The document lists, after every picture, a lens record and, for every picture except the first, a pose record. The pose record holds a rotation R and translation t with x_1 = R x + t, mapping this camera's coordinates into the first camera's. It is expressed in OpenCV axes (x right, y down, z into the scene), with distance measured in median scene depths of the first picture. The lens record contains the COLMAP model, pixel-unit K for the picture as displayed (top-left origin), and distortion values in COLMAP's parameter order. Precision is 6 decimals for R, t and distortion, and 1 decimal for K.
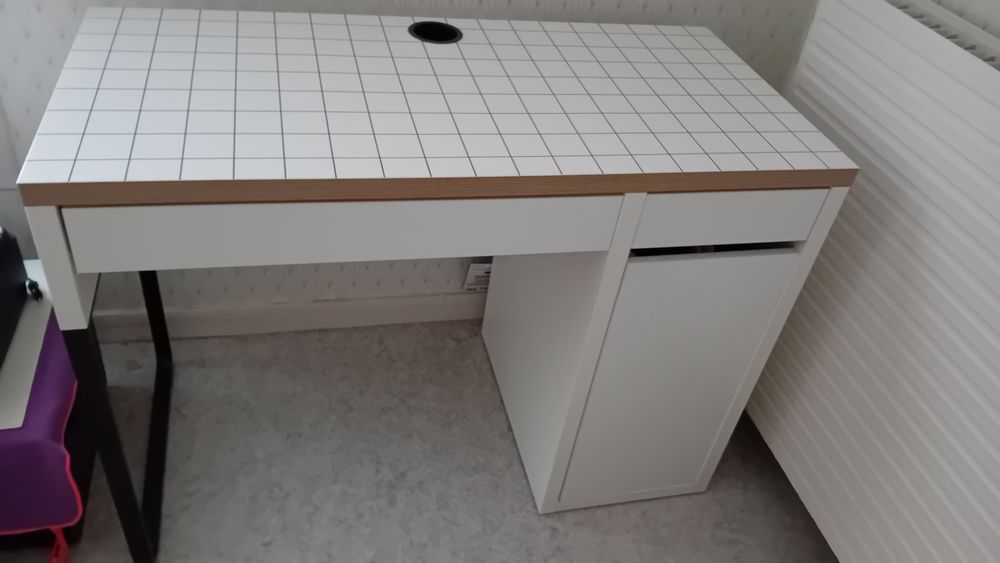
lens RADIAL K [[786.1, 0, 500.0], [0, 786.1, 281.5], [0, 0, 1]] dist [0.060893, -0.165740]
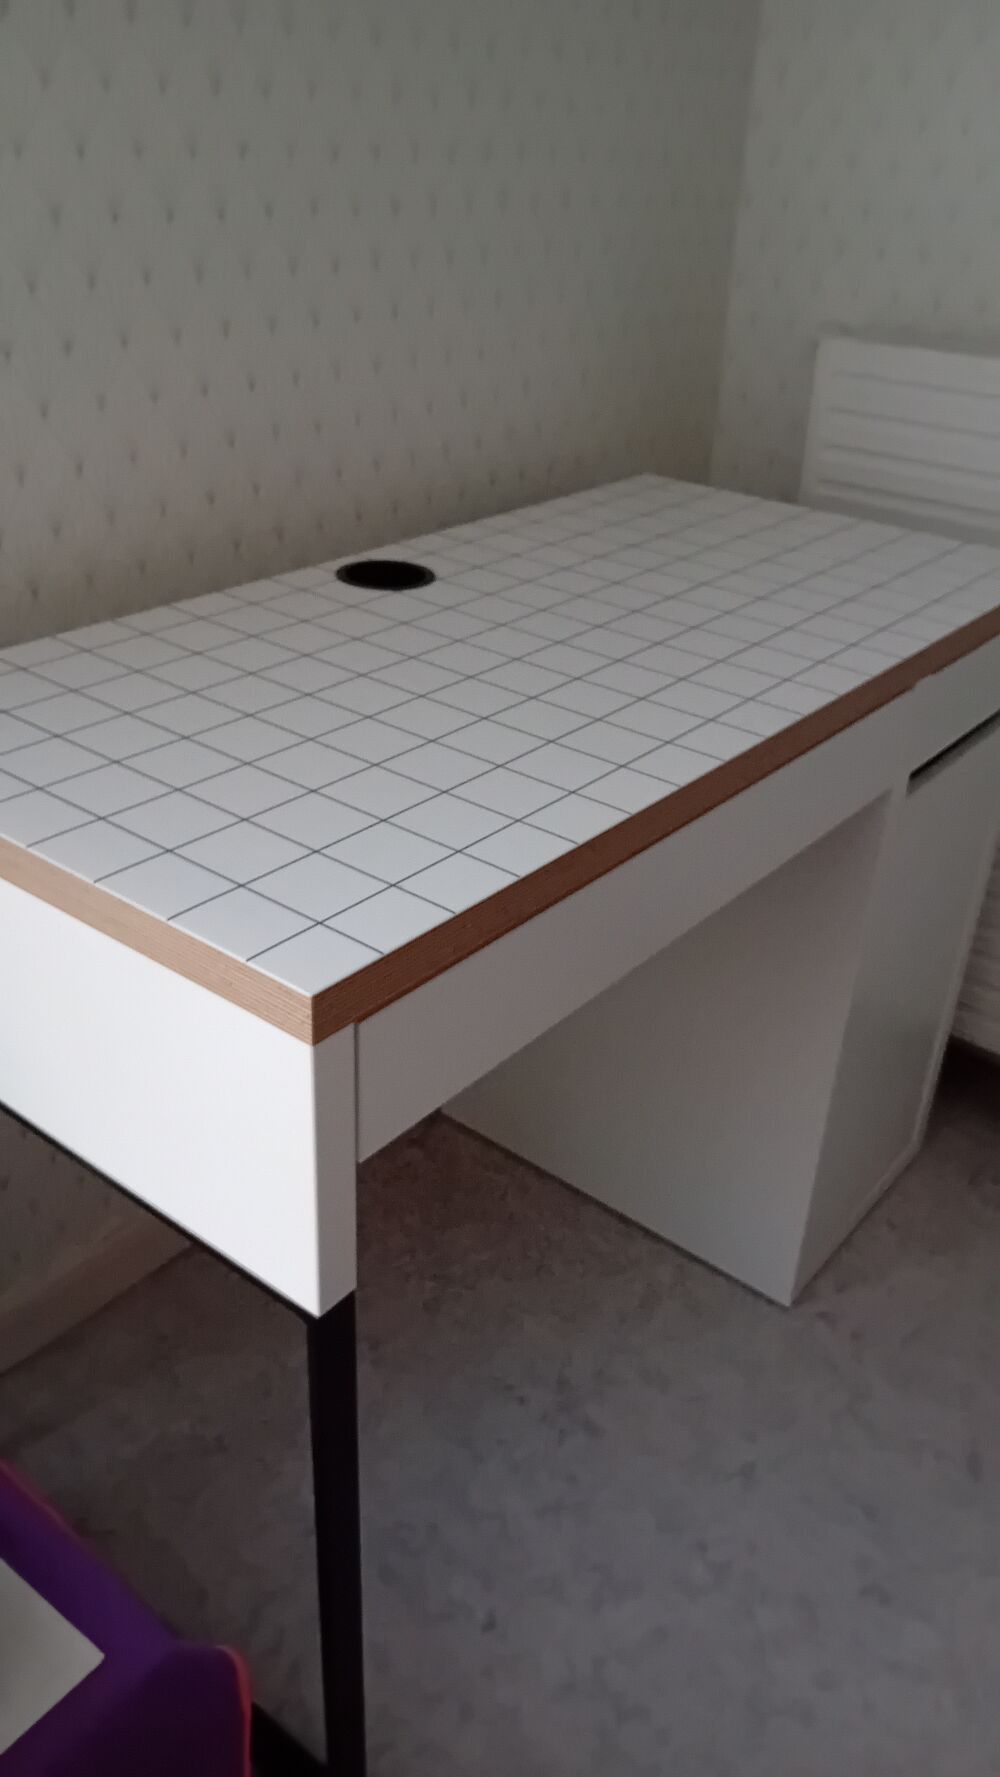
lens RADIAL K [[1396.8, 0, 497.2], [0, 1396.8, 904.3], [0, 0, 1]] dist [0.060893, -0.165740]
pose [[0.791681, -0.379247, 0.478971, -0.526264], [0.425009, 0.905079, 0.014148, -0.081691], [-0.438872, 0.192366, 0.877717, 0.142169]]
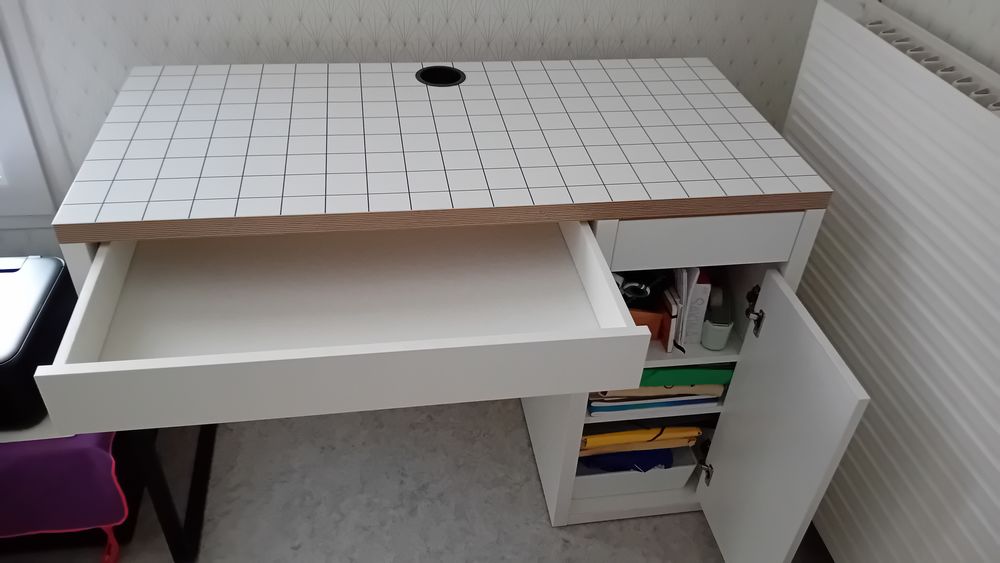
lens RADIAL K [[778.8, 0, 500.0], [0, 778.8, 281.5], [0, 0, 1]] dist [0.075554, -0.186050]
pose [[0.993538, -0.012939, -0.112764, 0.108249], [0.009495, 0.999474, -0.031022, 0.002061], [0.113106, 0.029751, 0.993137, -0.050508]]
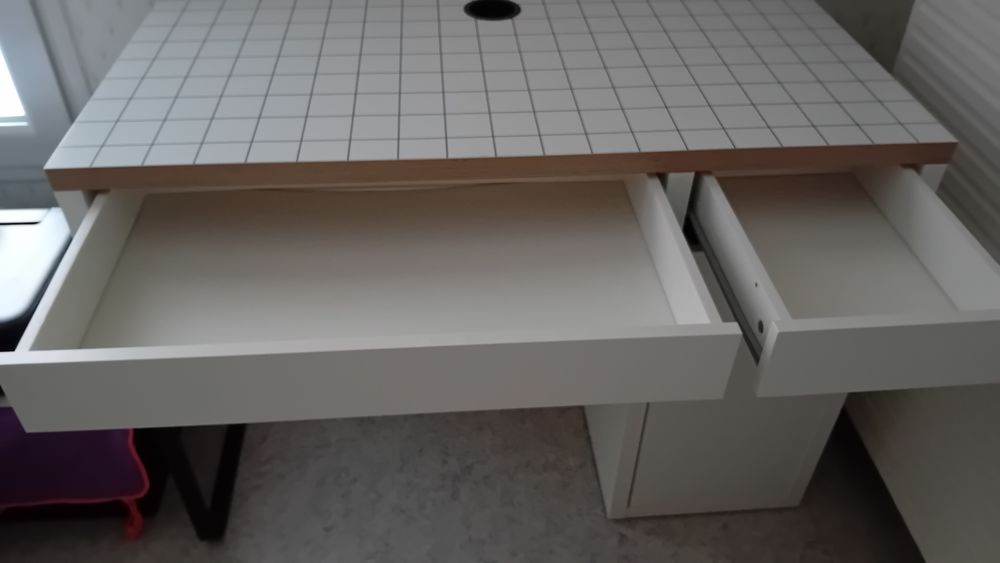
lens RADIAL K [[786.1, 0, 500.0], [0, 786.1, 281.5], [0, 0, 1]] dist [0.060893, -0.165740]
pose [[0.980313, 0.014960, -0.196881, 0.111031], [-0.013133, 0.999858, 0.010582, 0.003641], [0.197011, -0.007788, 0.980370, 0.056368]]
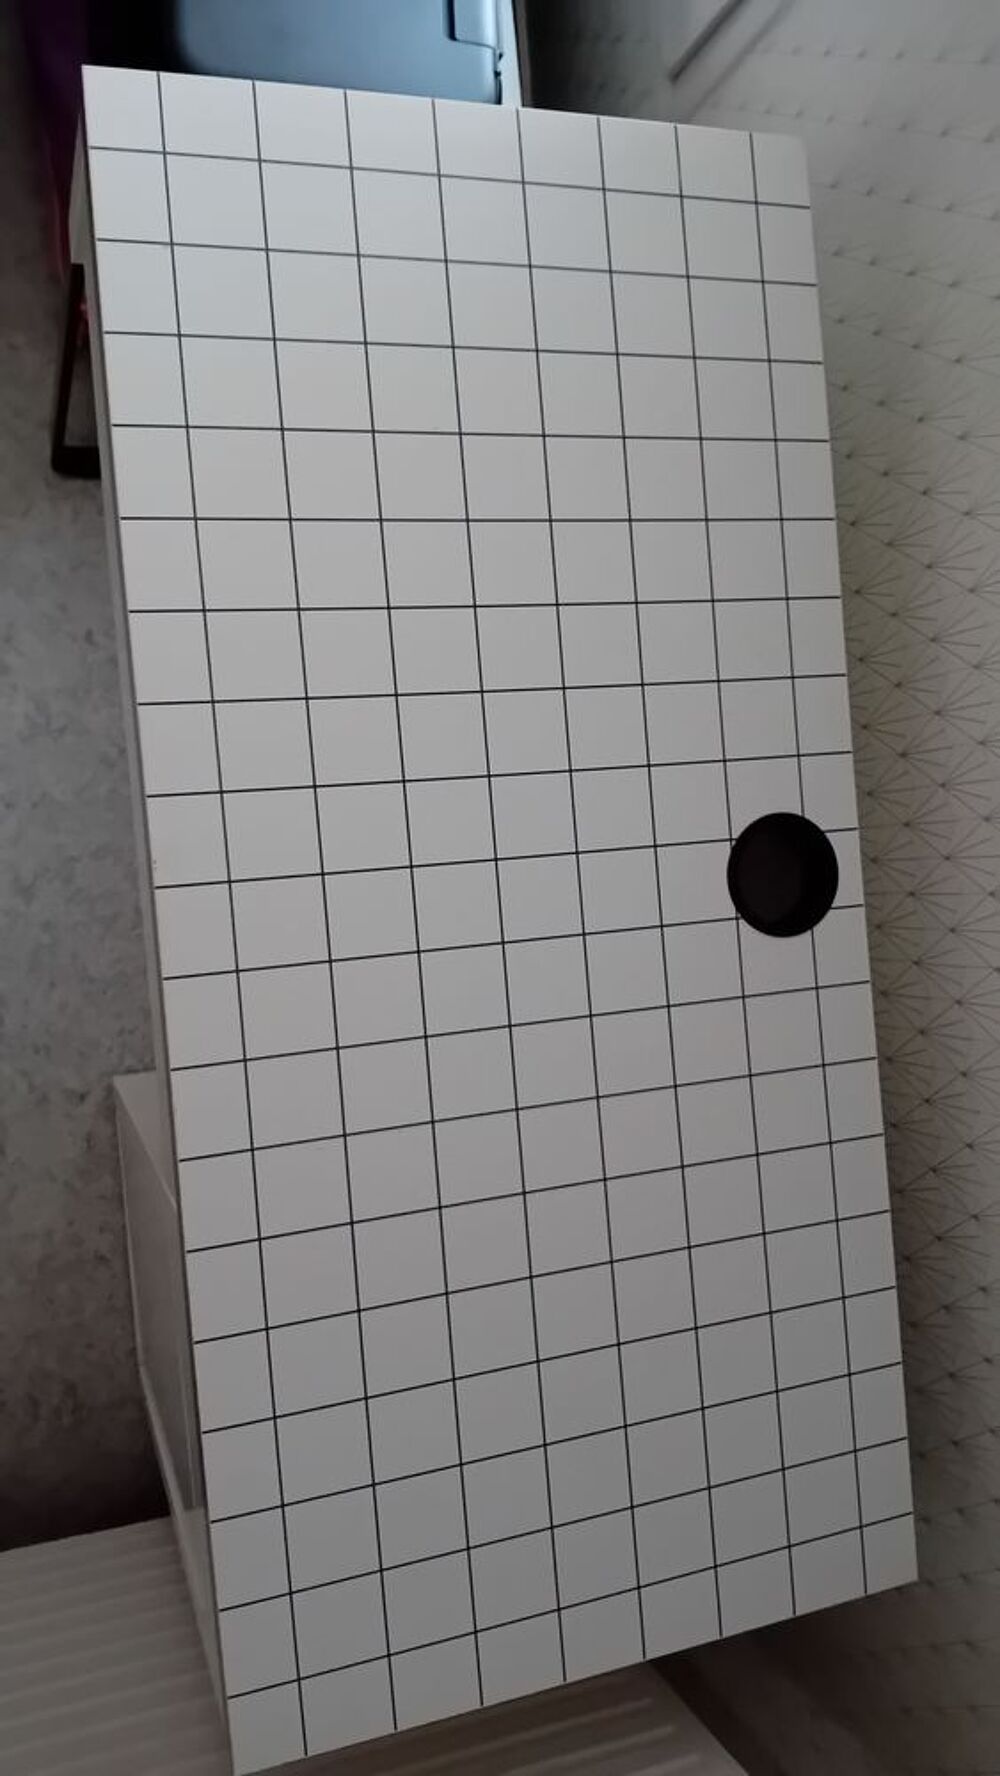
lens RADIAL K [[1383.2, 0, 500.0], [0, 1383.2, 888.0], [0, 0, 1]] dist [0.075554, -0.186050]
pose [[-0.102385, 0.978877, -0.176966, 0.070835], [-0.851770, 0.005620, 0.523886, -0.535313], [0.513815, 0.204372, 0.833203, 0.259834]]
